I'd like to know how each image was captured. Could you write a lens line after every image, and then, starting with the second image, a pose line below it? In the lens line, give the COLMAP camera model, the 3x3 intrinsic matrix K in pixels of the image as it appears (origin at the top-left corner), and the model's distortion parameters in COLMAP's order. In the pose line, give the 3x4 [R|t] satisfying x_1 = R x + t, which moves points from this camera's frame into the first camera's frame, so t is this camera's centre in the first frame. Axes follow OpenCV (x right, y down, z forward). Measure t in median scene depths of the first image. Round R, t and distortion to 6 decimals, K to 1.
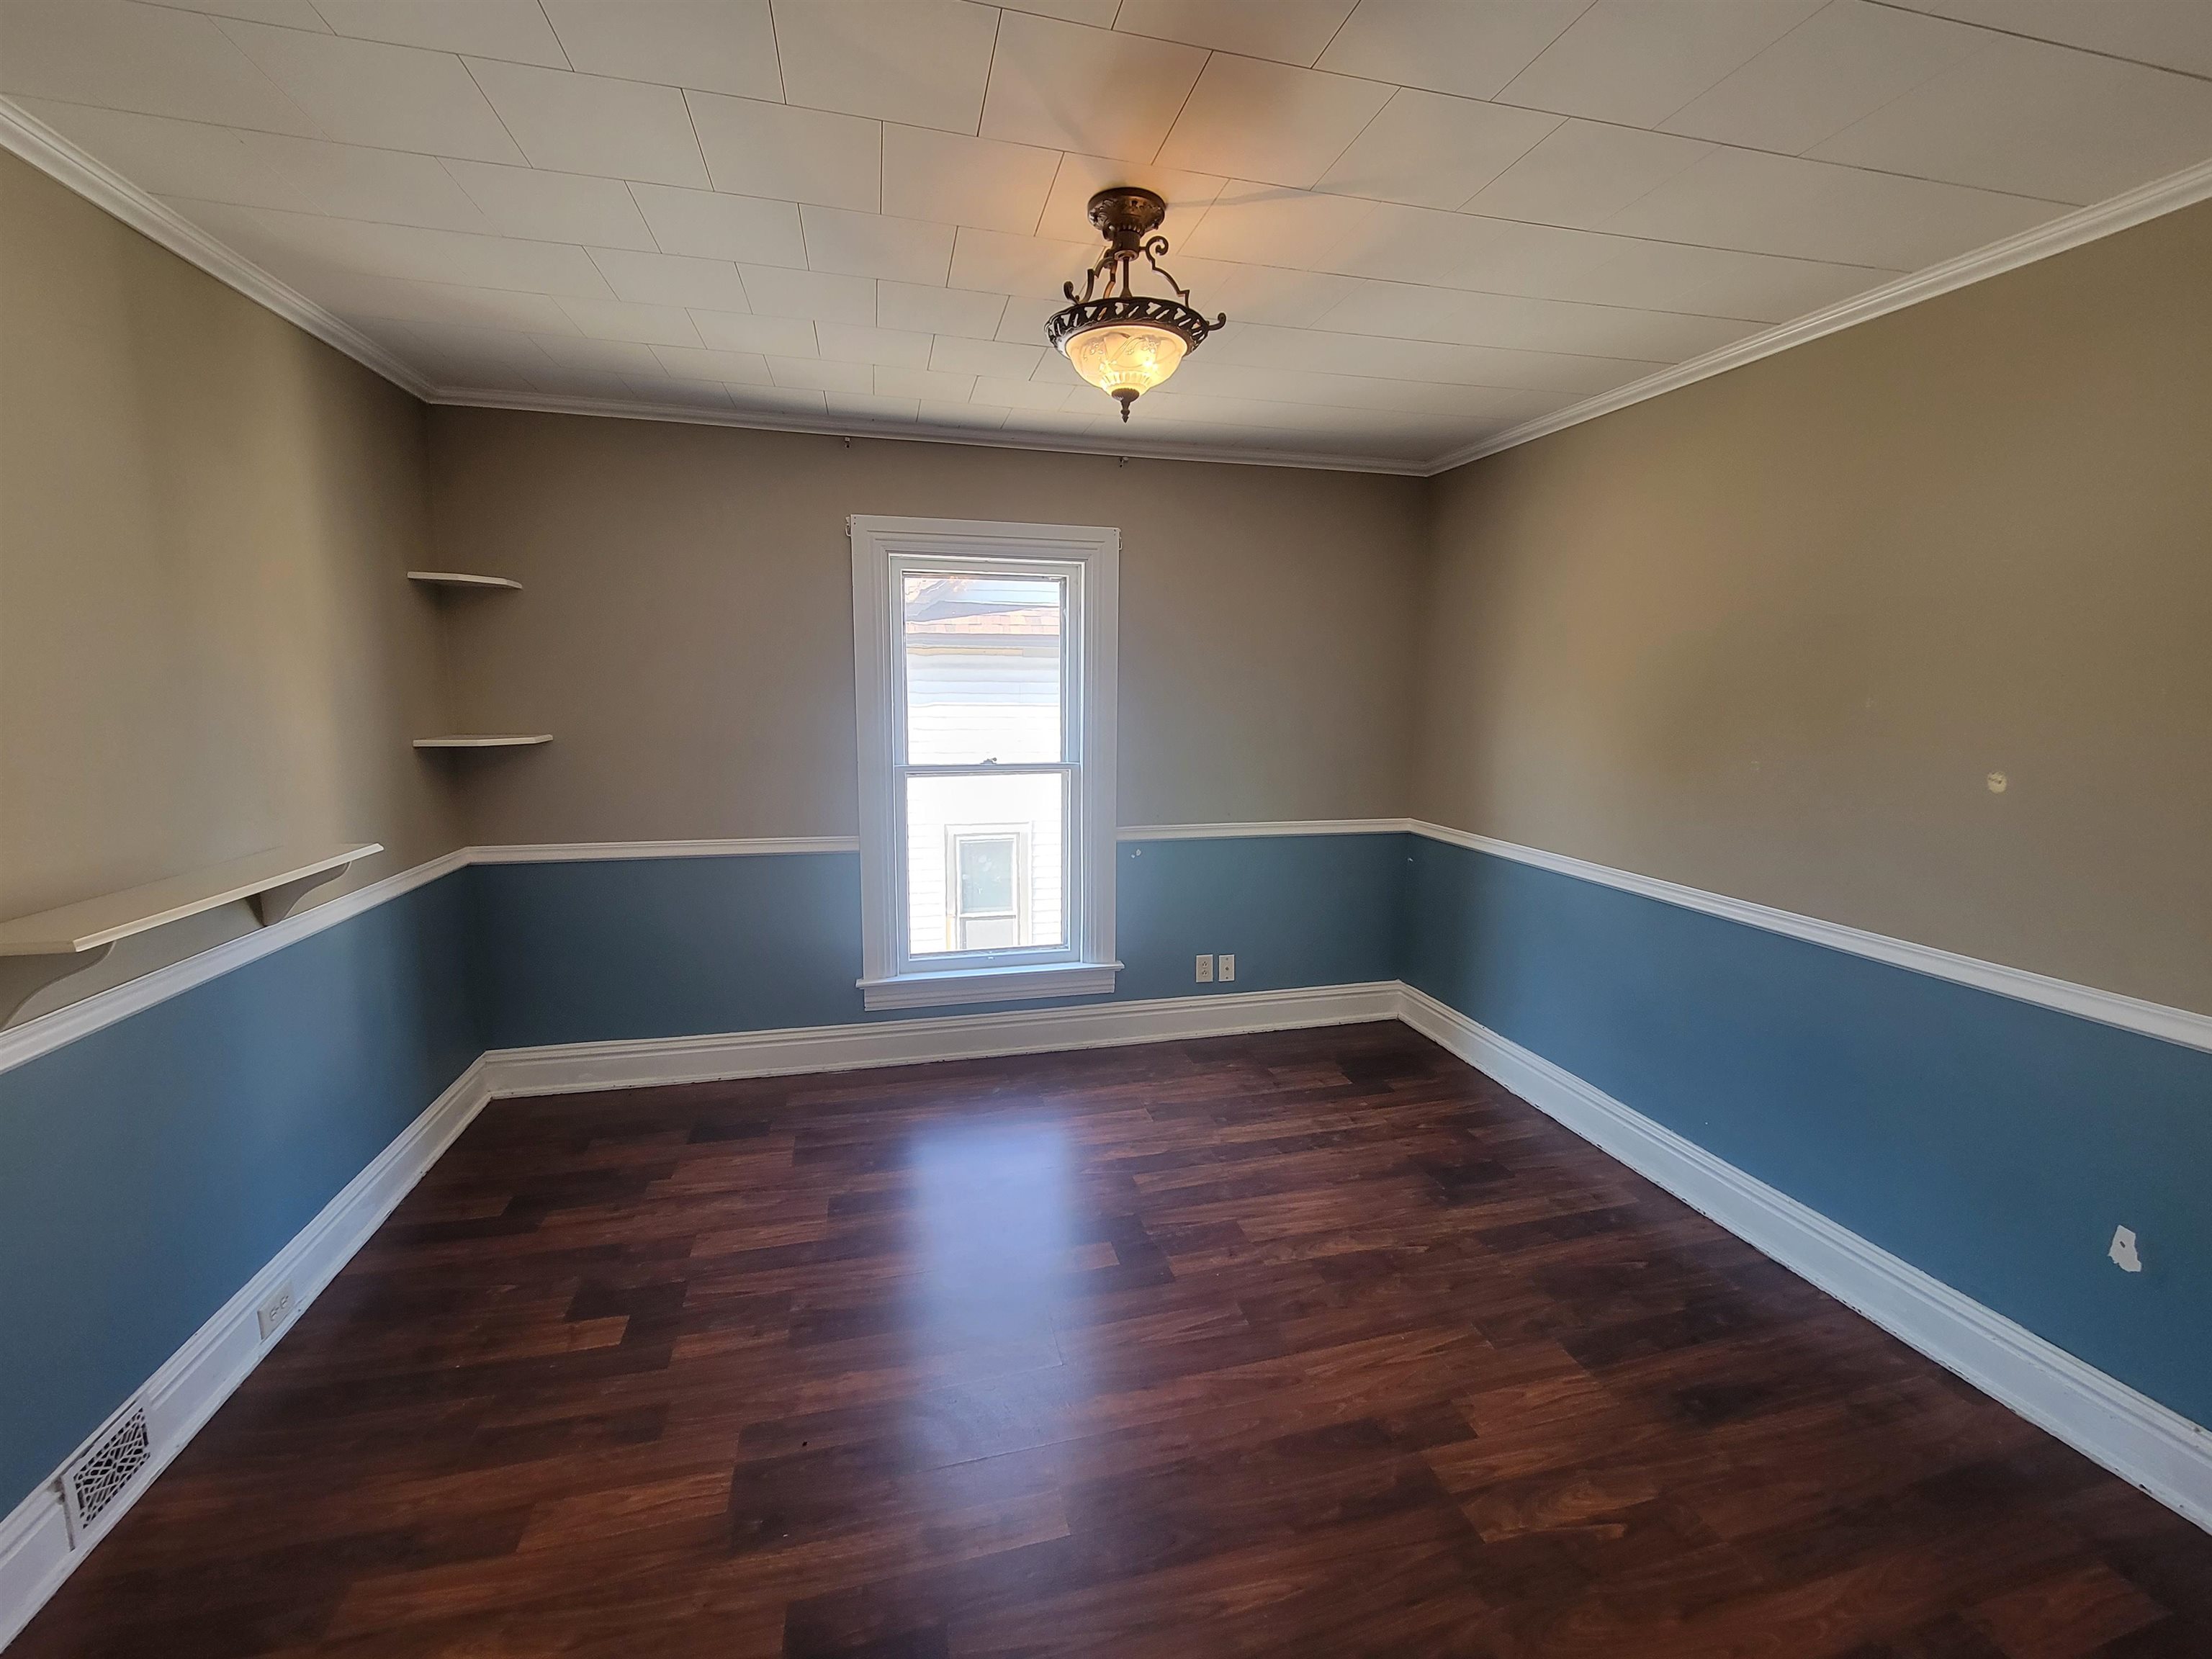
lens RADIAL K [[899.5, 0, 1107.7], [0, 899.5, 842.2], [0, 0, 1]] dist [0.006743, -0.004475]
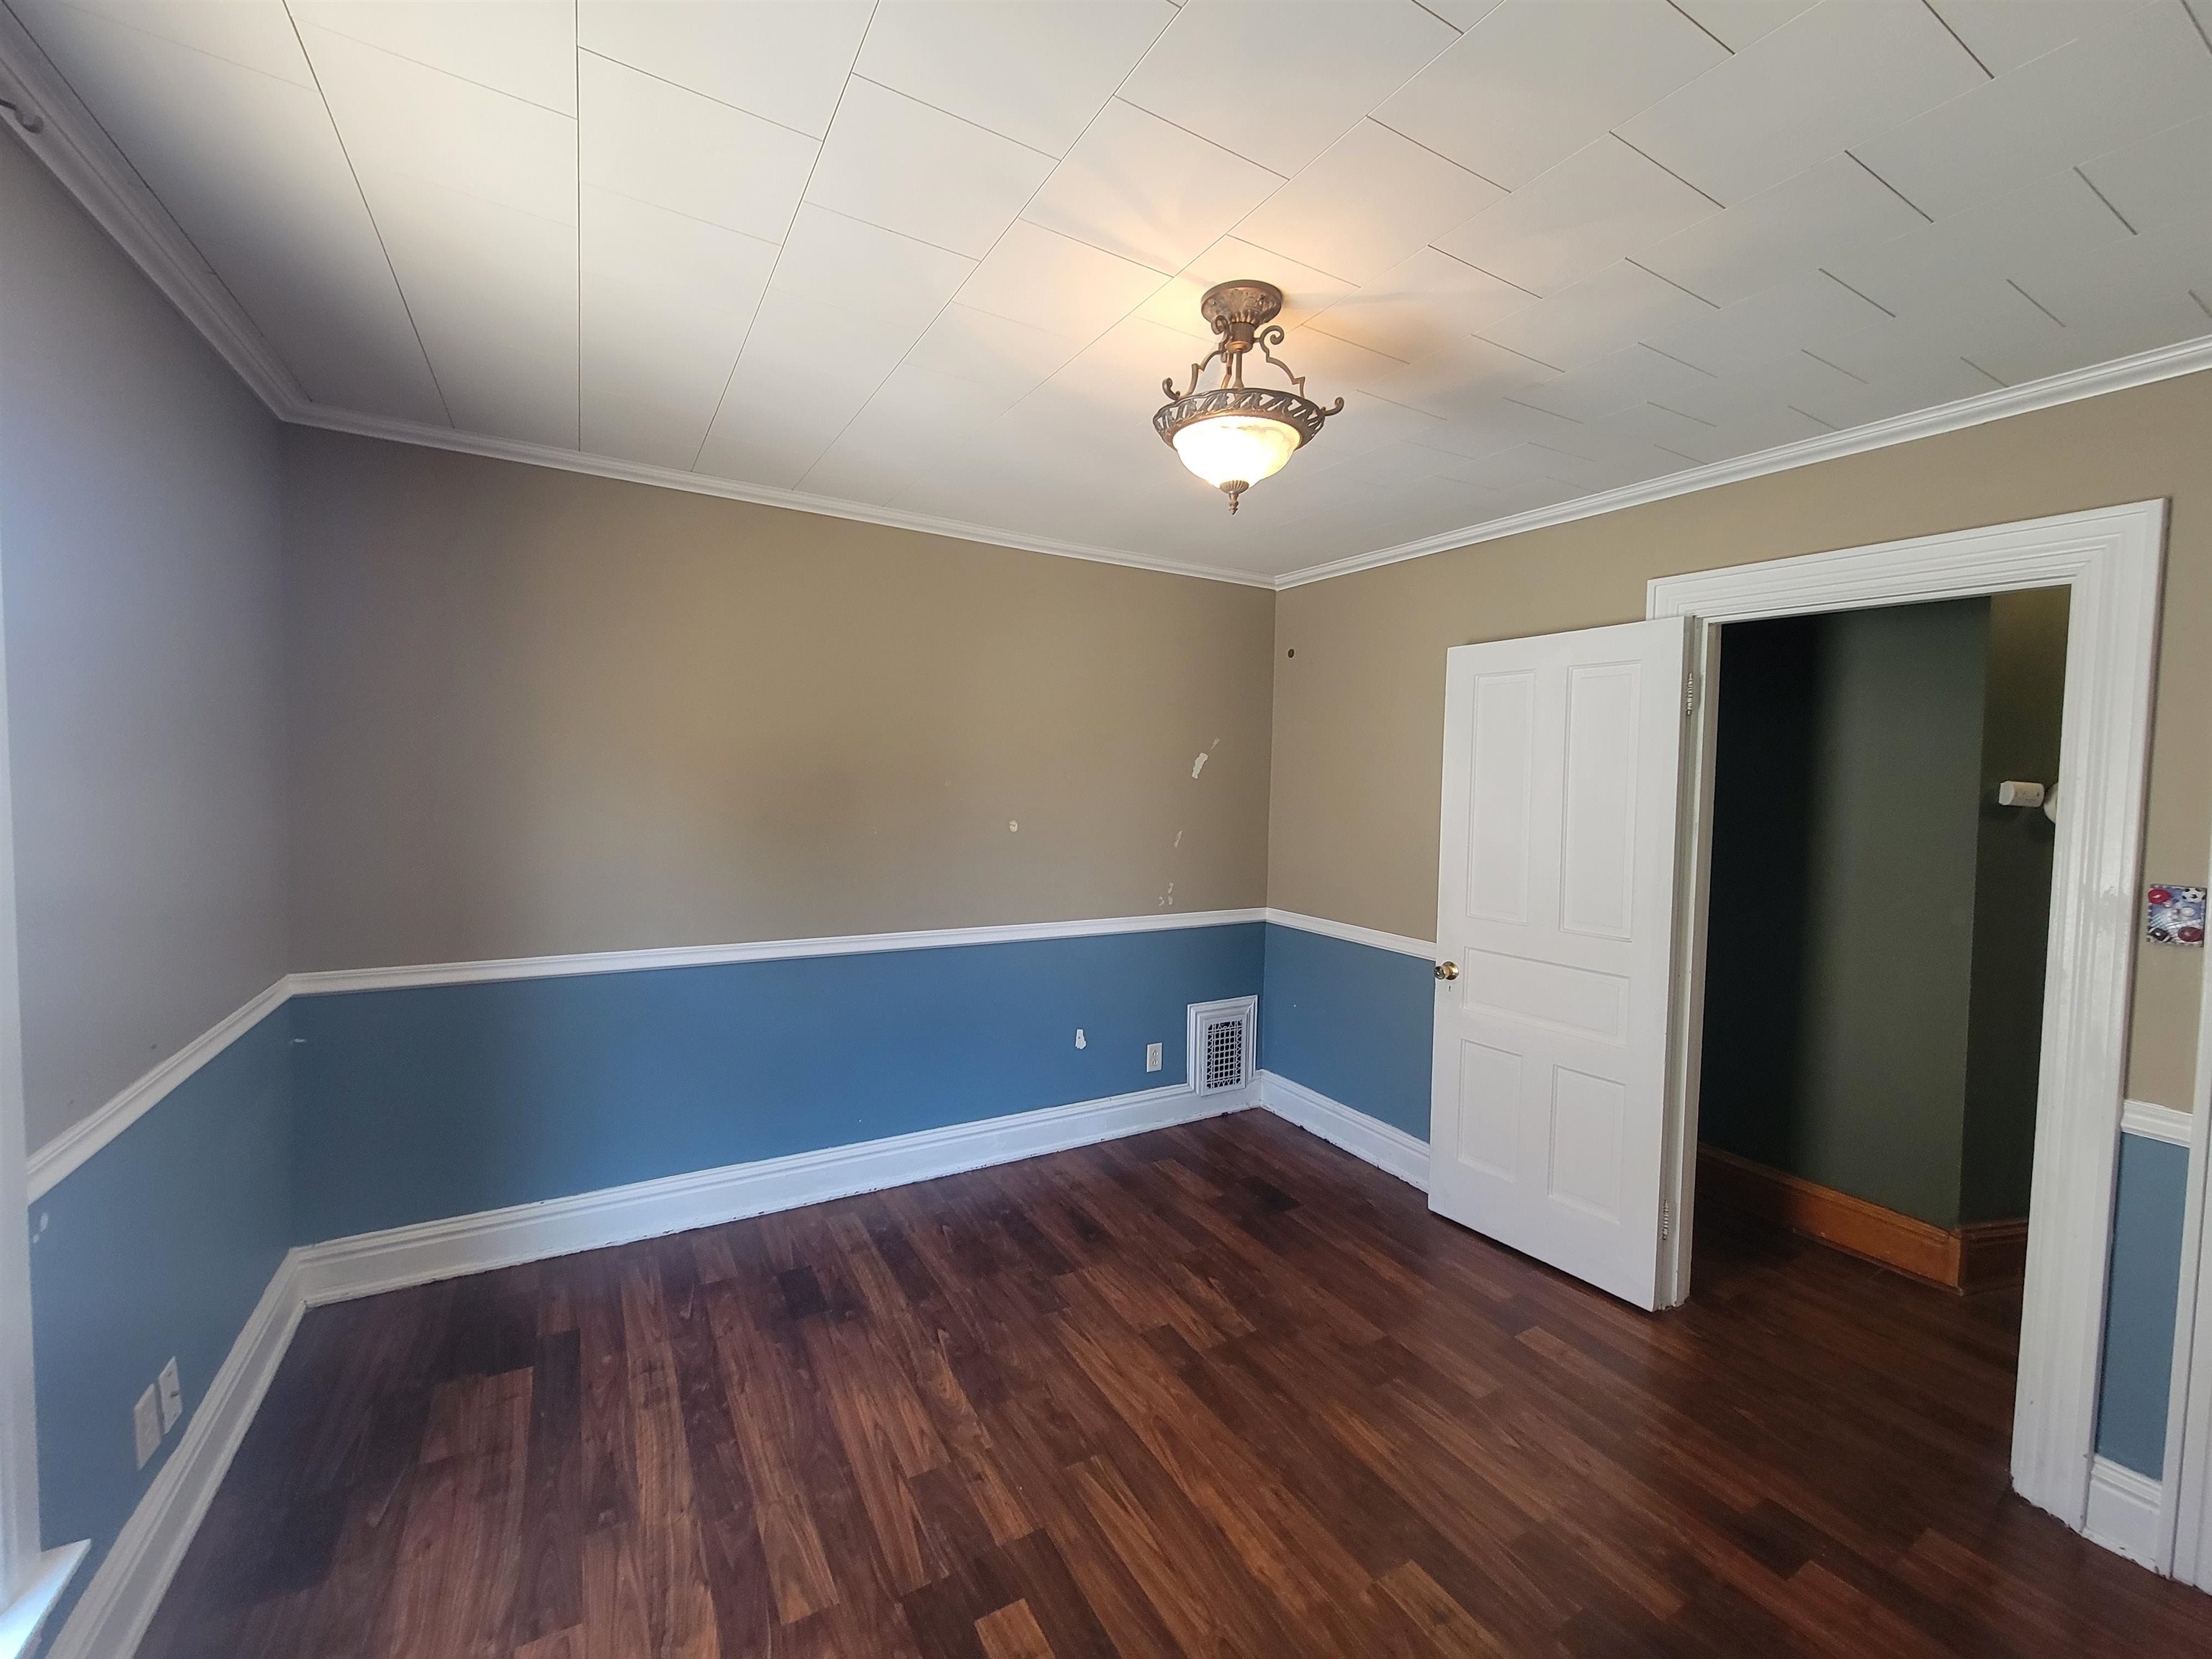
lens RADIAL K [[899.5, 0, 1107.3], [0, 899.5, 833.9], [0, 0, 1]] dist [0.006743, -0.004475]
pose [[-0.274785, -0.077134, 0.958407, -0.542037], [0.136684, 0.983520, 0.118344, -0.162926], [-0.951741, 0.163518, -0.259714, 0.880077]]
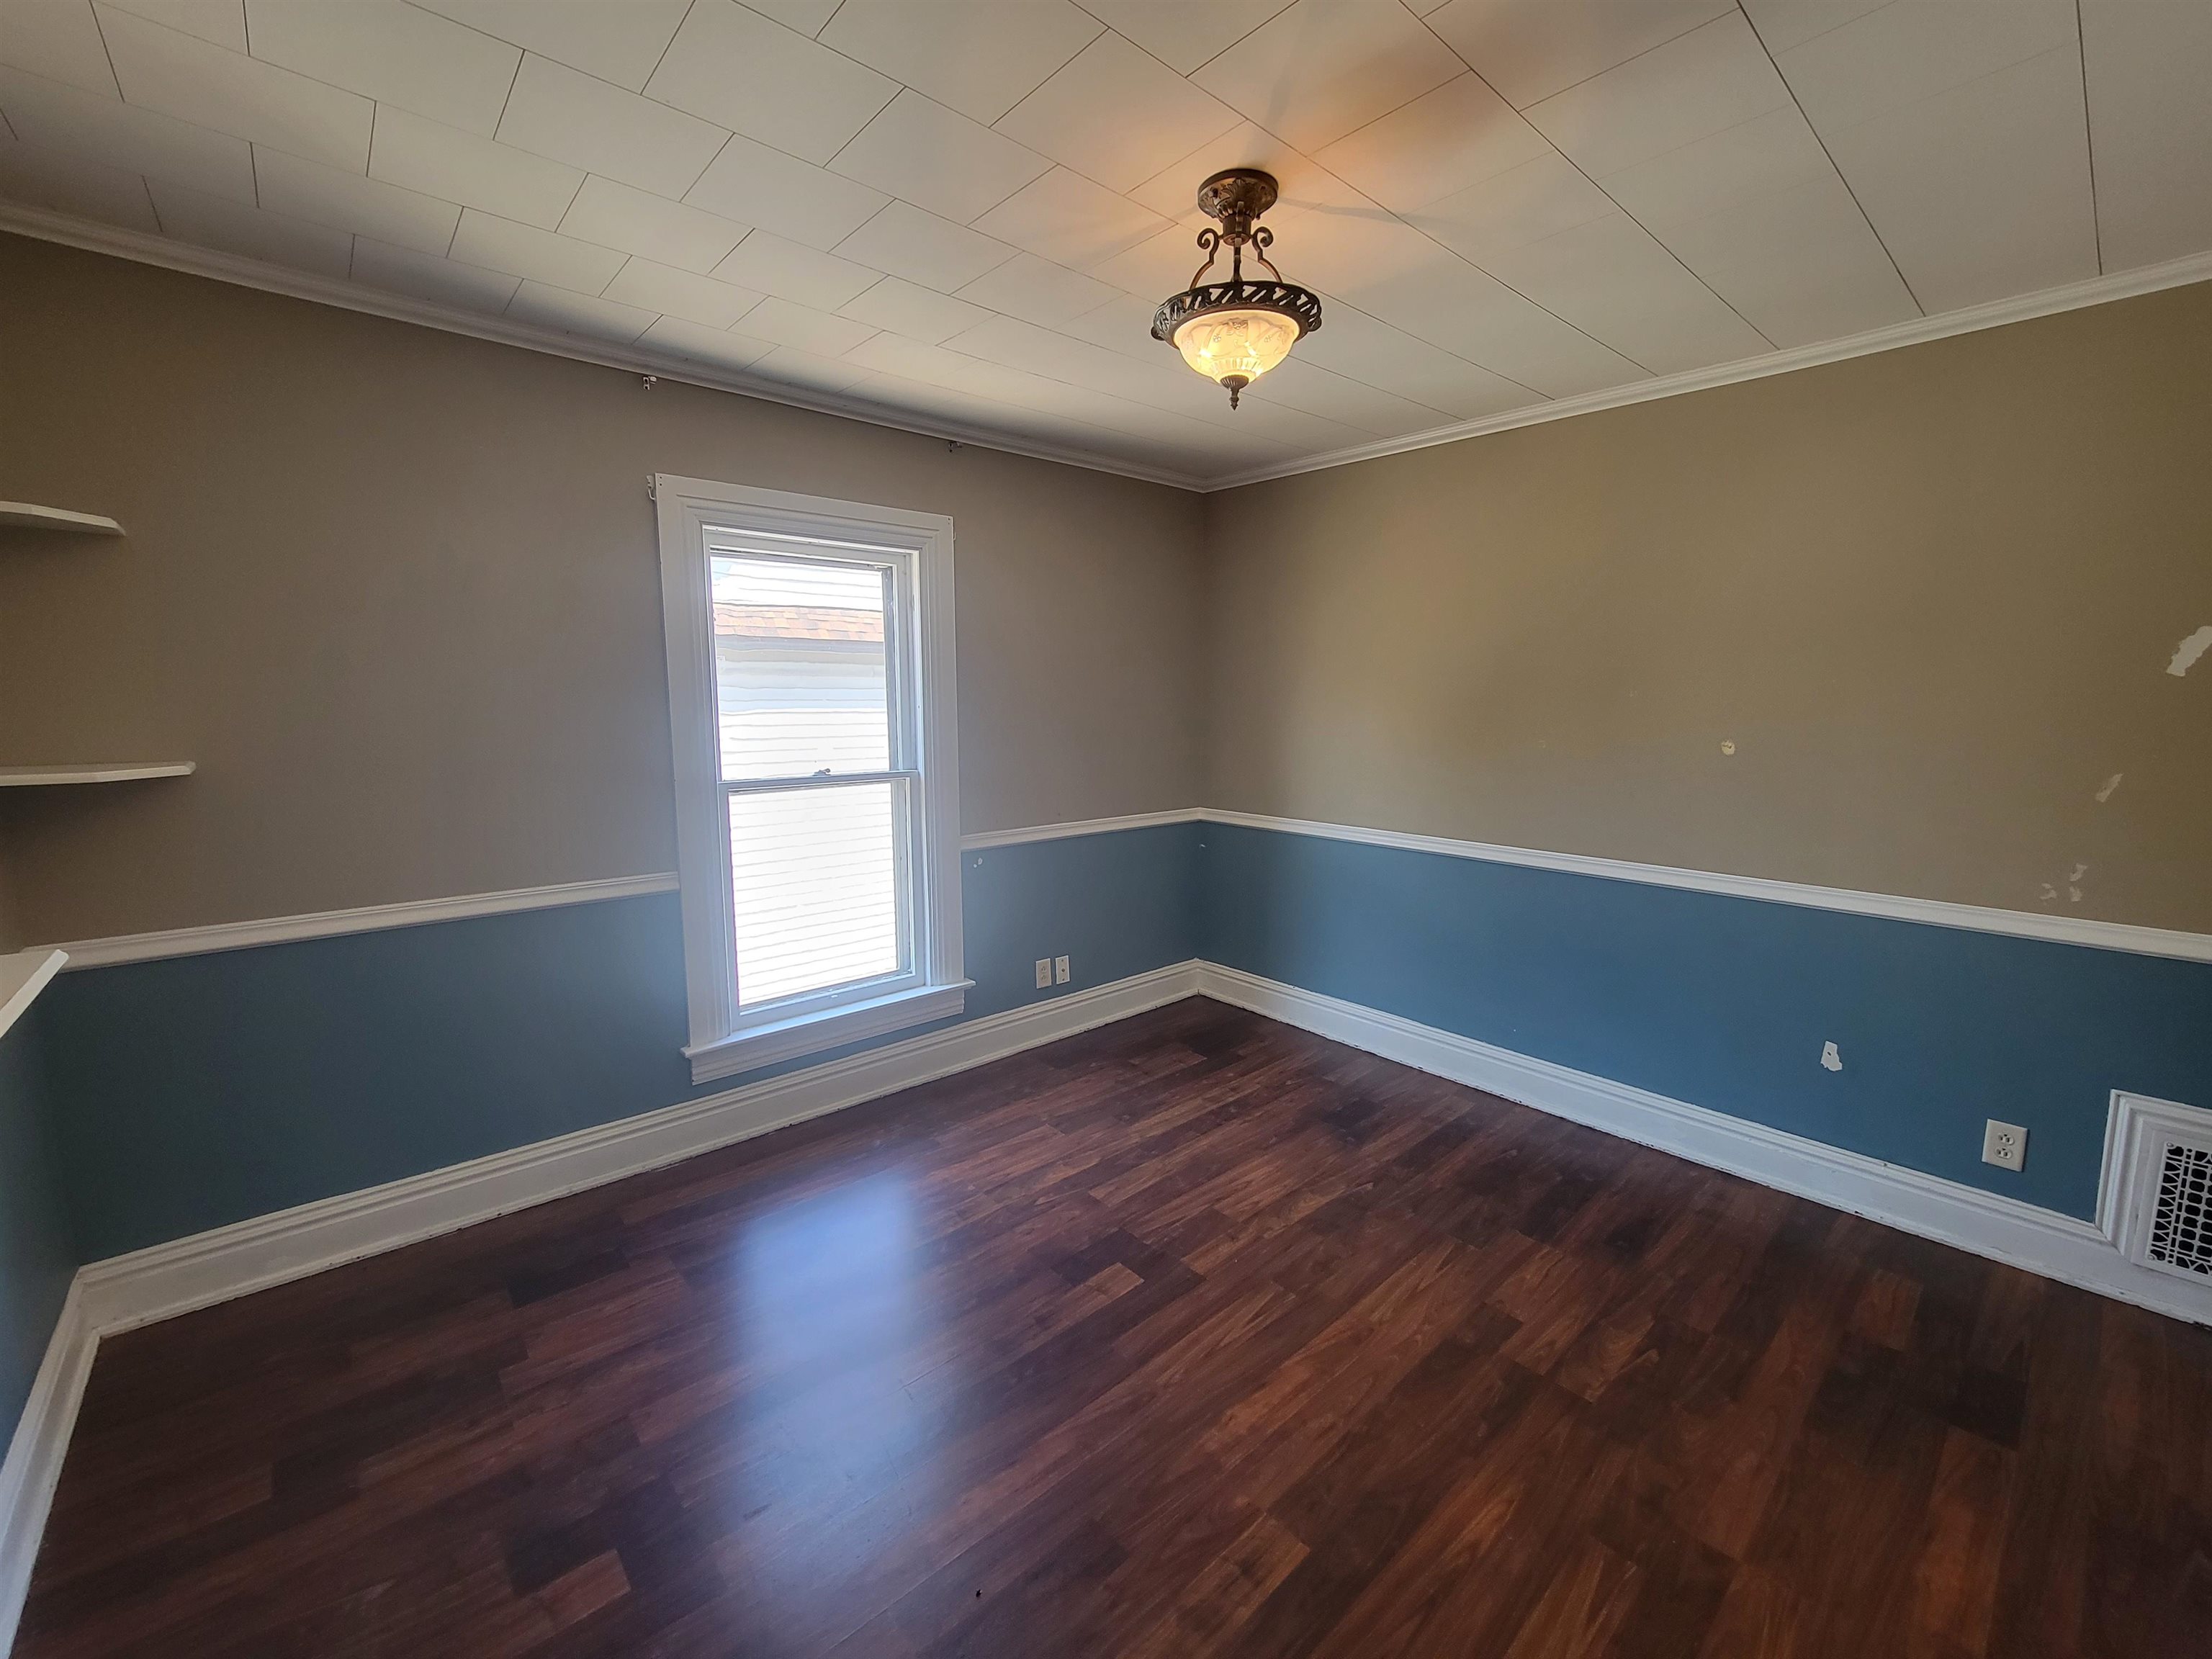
lens RADIAL K [[899.5, 0, 1104.8], [0, 899.5, 839.6], [0, 0, 1]] dist [0.006743, -0.004475]
pose [[0.888923, -0.081288, 0.450786, -0.362729], [0.084723, 0.996325, 0.012595, -0.015937], [-0.450153, 0.026996, 0.892543, 0.124352]]
